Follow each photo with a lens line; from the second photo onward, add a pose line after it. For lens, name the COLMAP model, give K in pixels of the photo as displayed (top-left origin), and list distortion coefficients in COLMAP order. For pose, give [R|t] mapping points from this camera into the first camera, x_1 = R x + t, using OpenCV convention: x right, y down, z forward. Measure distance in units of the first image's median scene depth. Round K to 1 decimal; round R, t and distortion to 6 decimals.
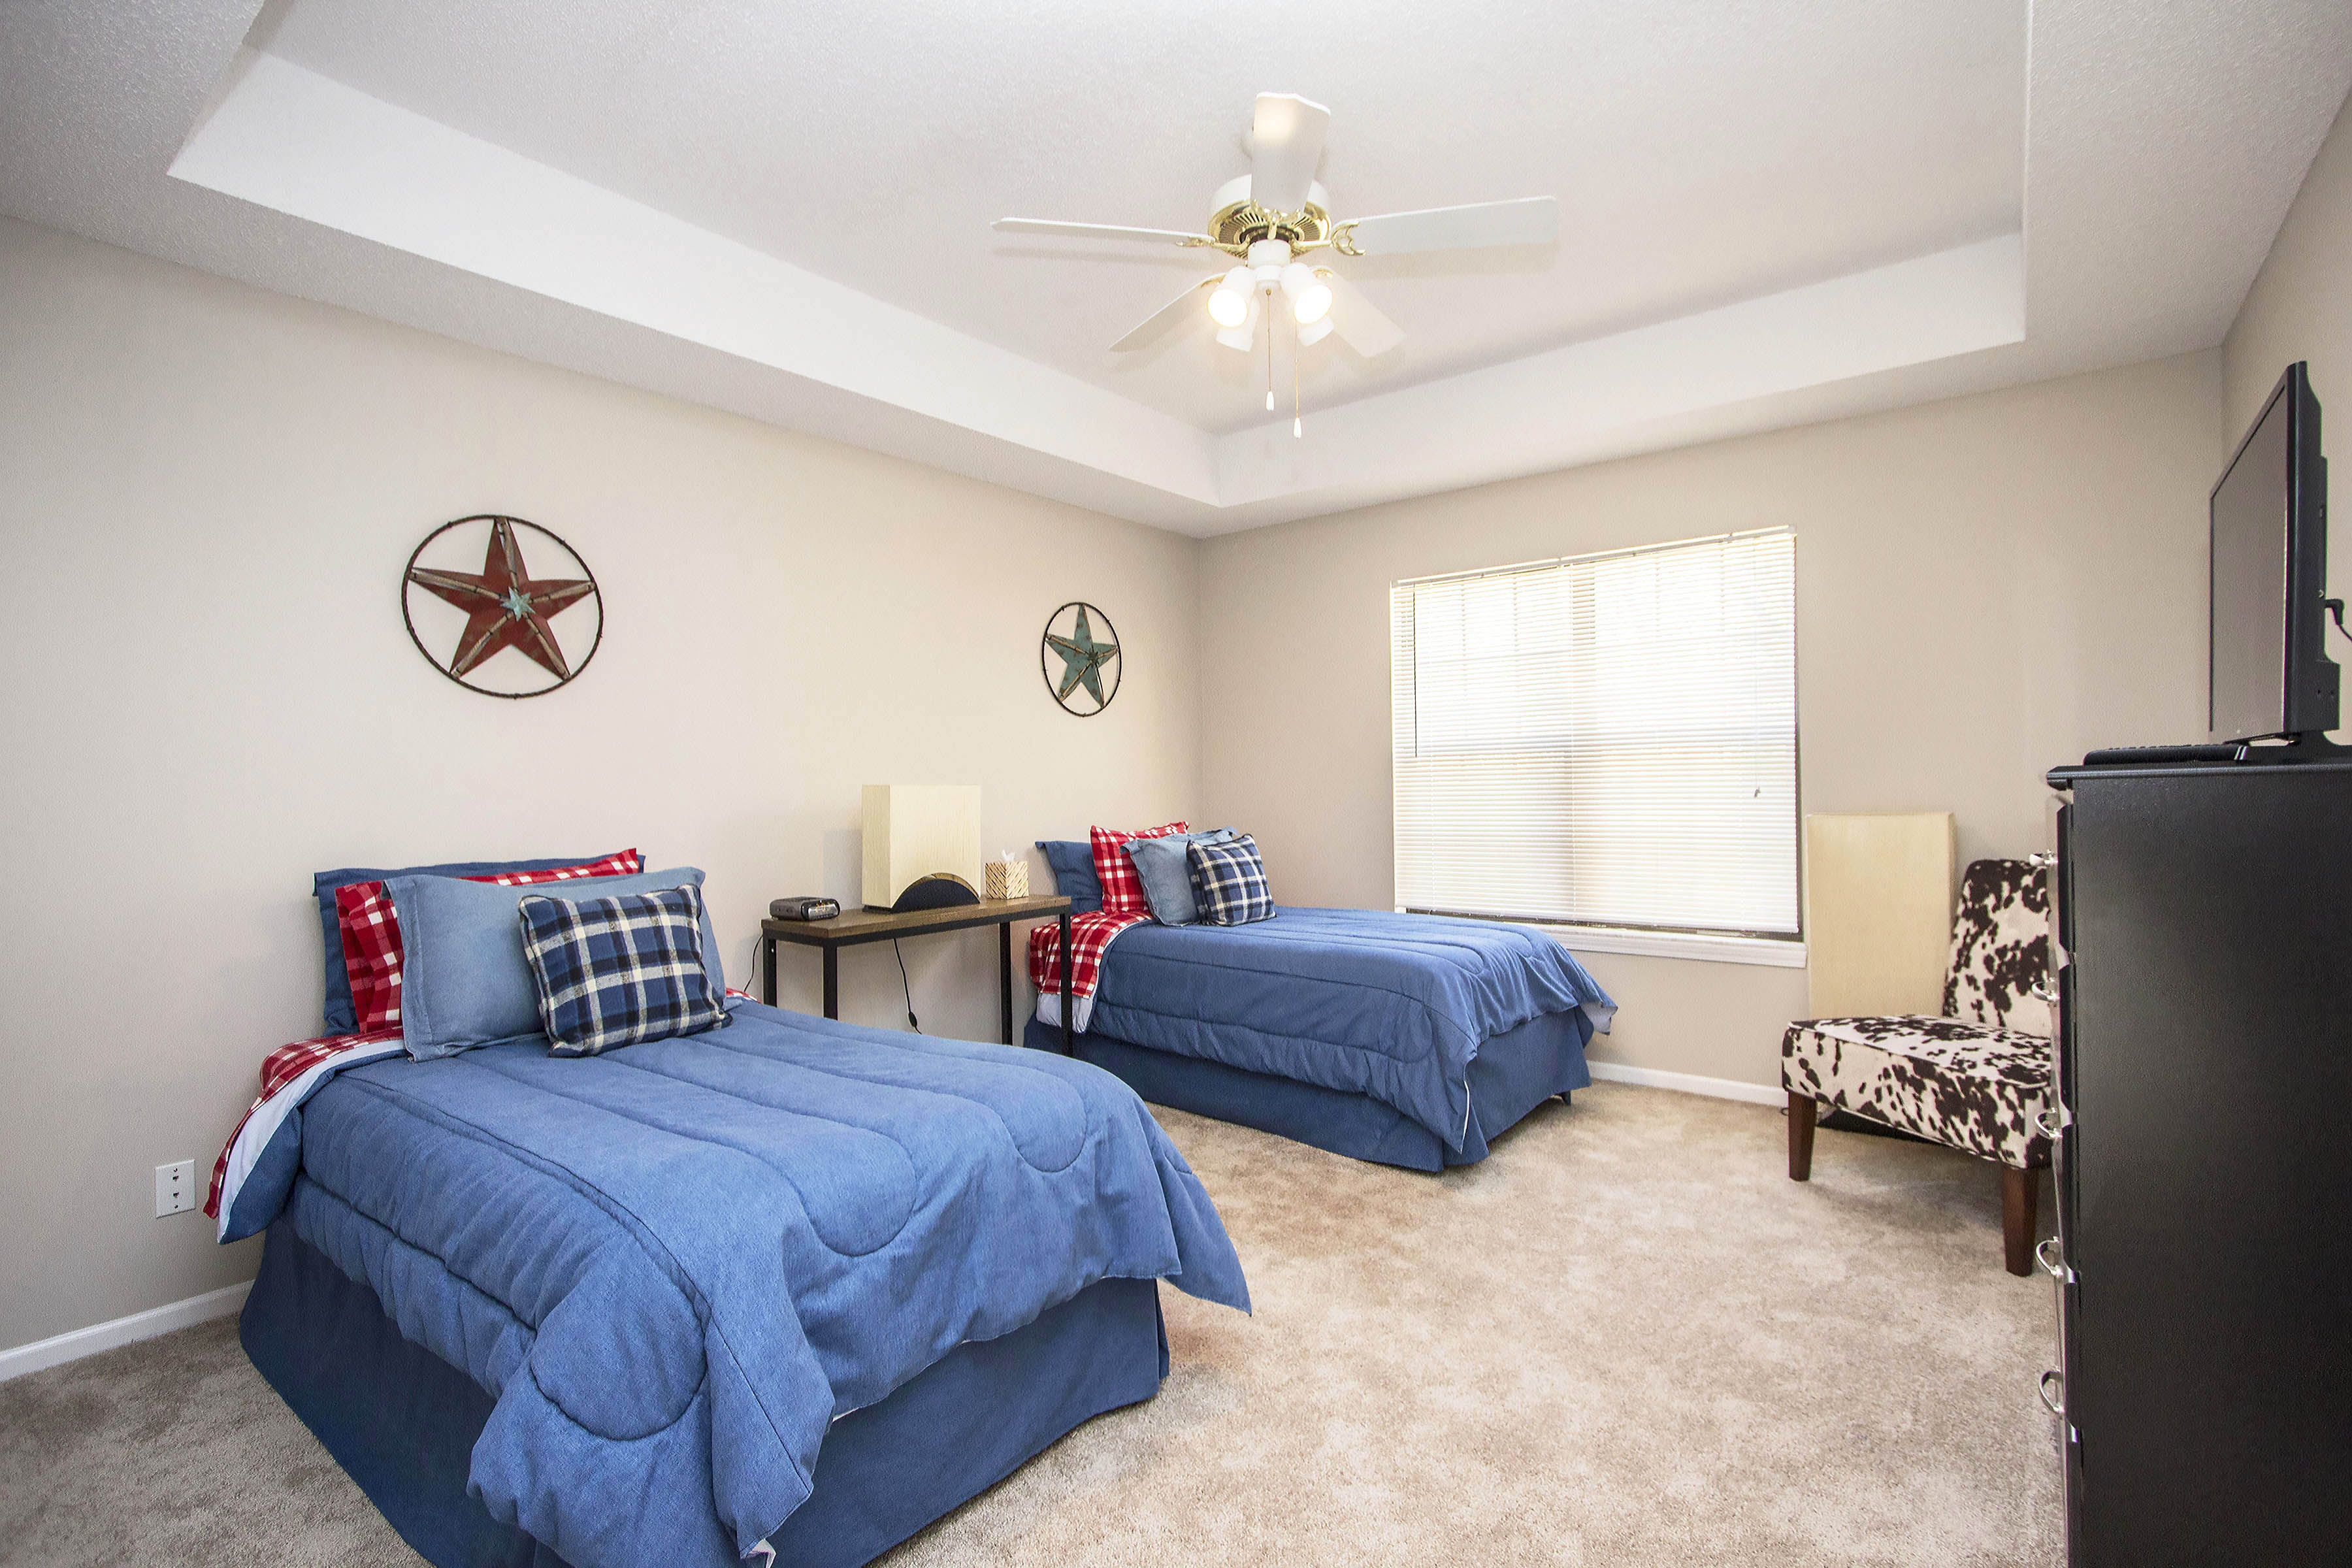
lens RADIAL K [[1099.2, 0, 1164.2], [0, 1099.2, 777.8], [0, 0, 1]] dist [-0.012688, 0.002193]
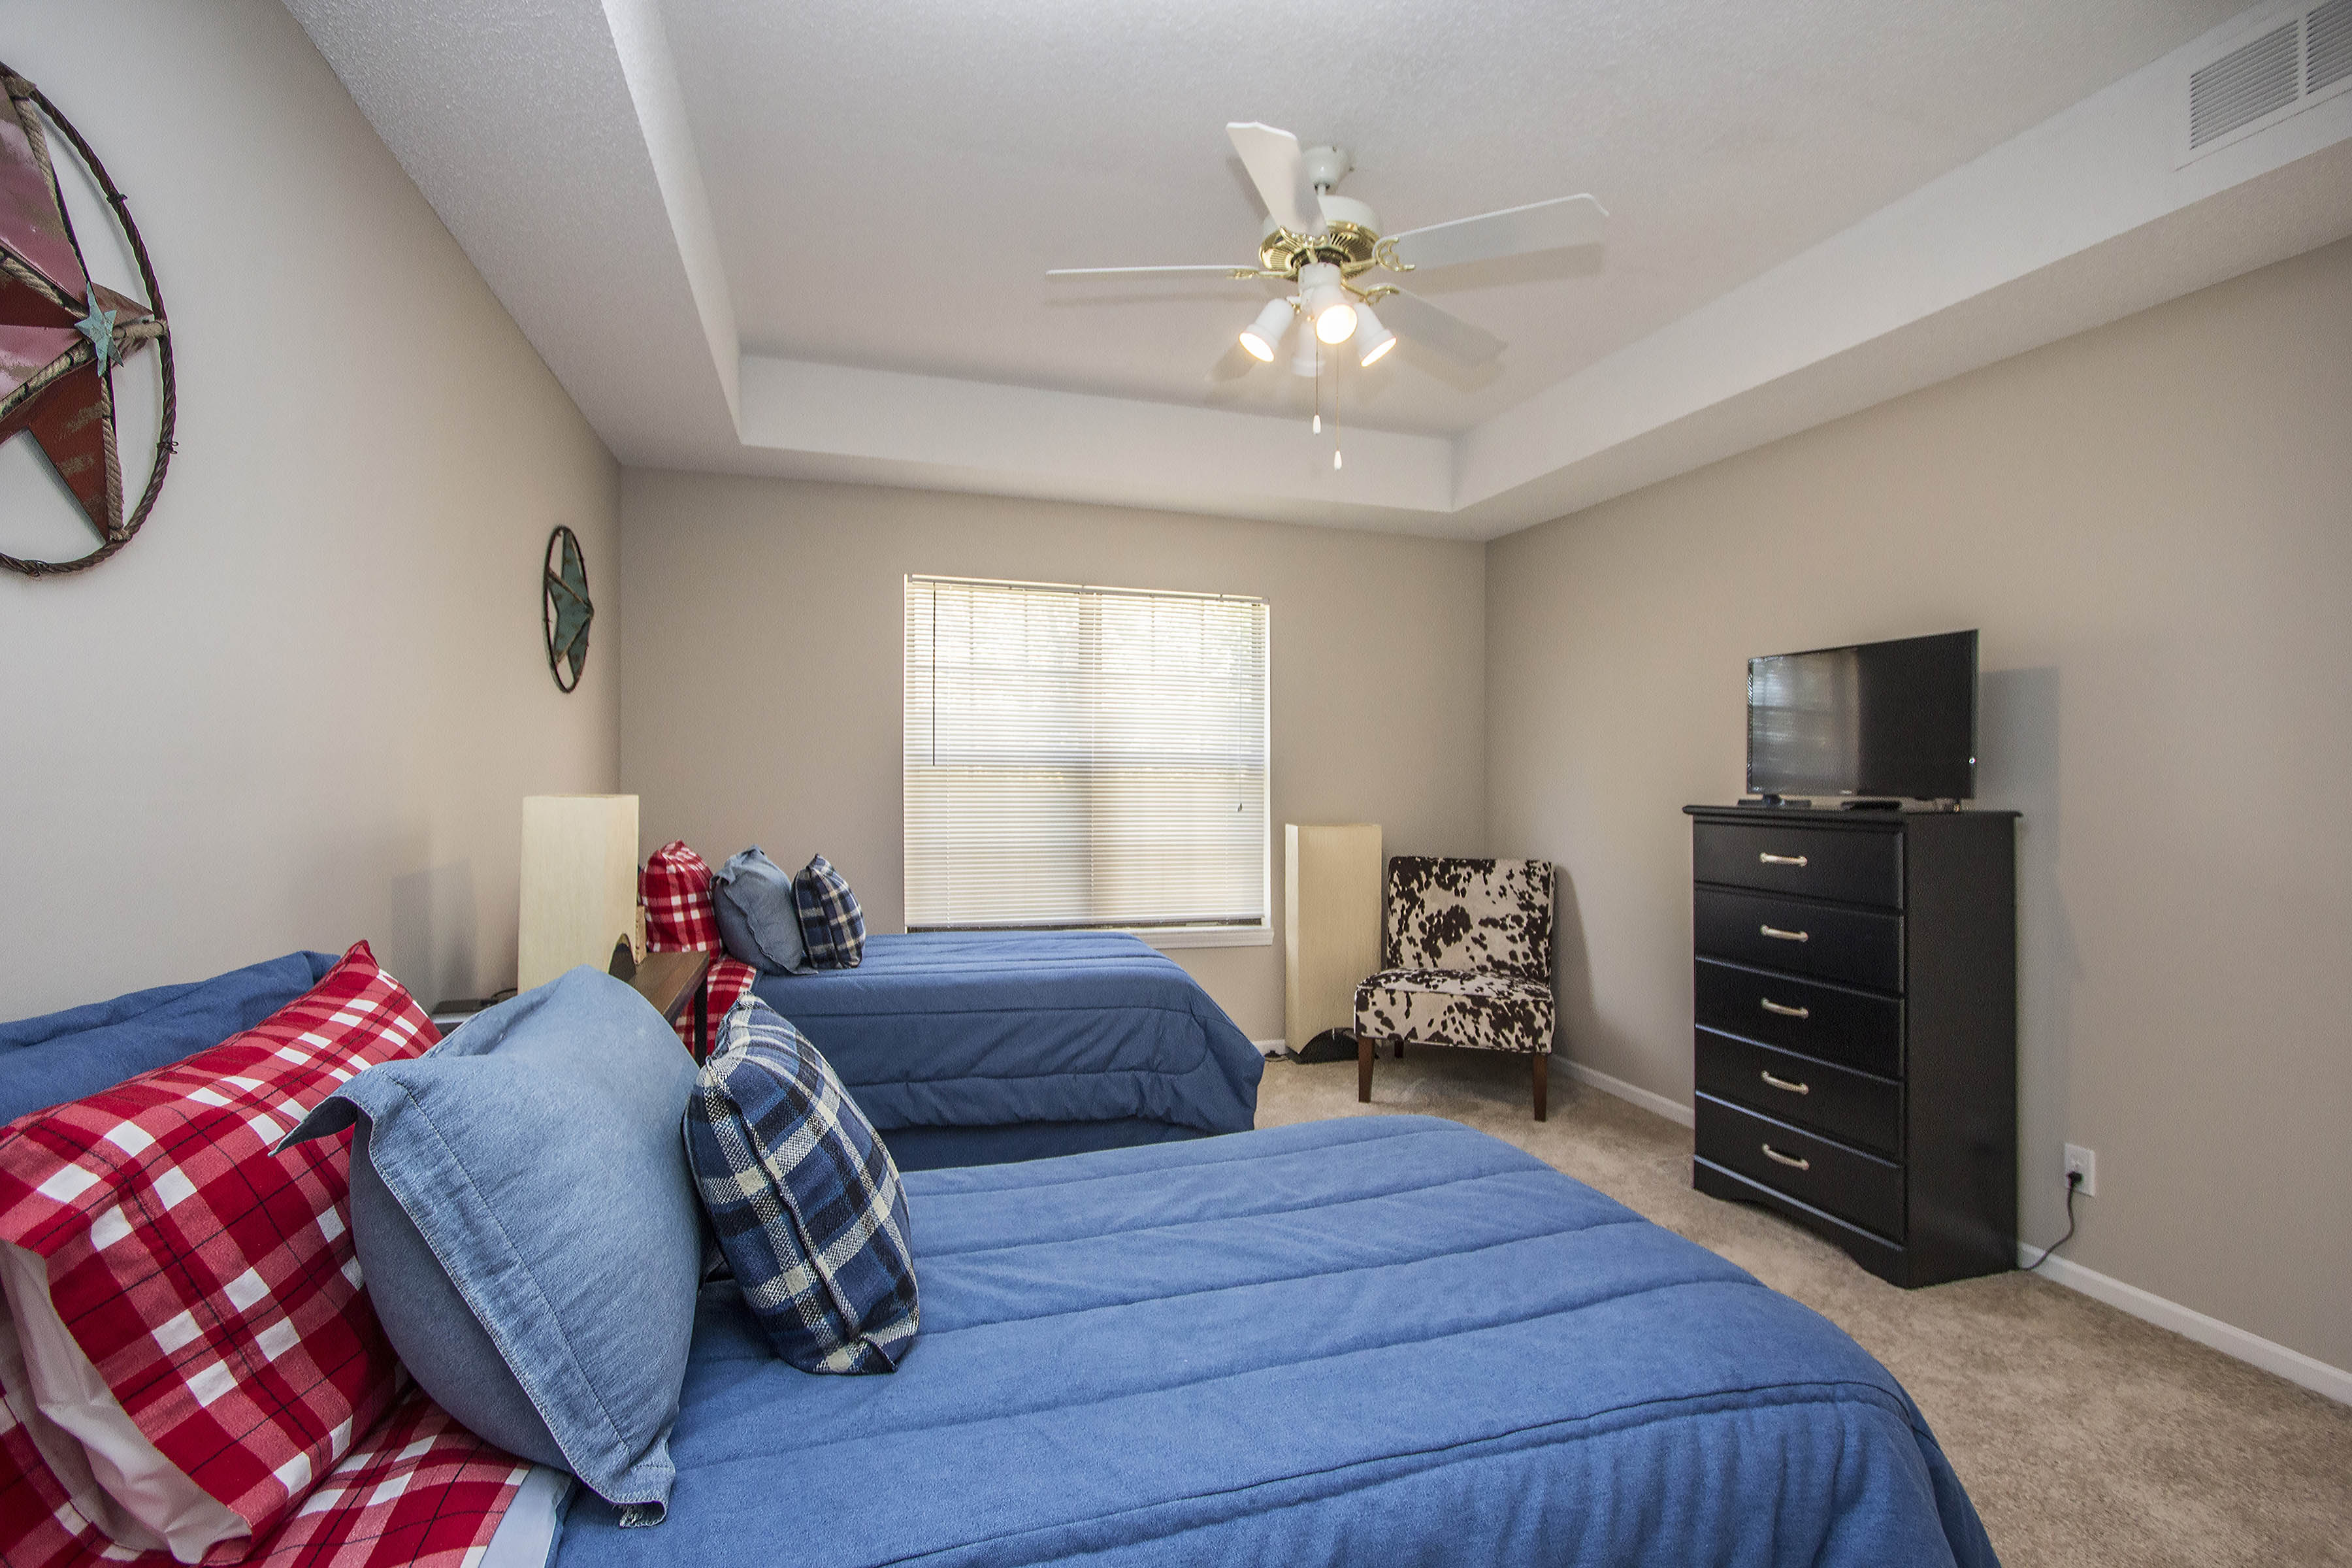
lens RADIAL K [[1099.2, 0, 1182.7], [0, 1099.2, 790.2], [0, 0, 1]] dist [-0.012688, 0.002193]
pose [[0.552414, 0.013166, 0.833466, -0.670974], [-0.029154, 0.999569, 0.003534, -0.011446], [-0.833060, -0.026251, 0.552559, 0.454643]]
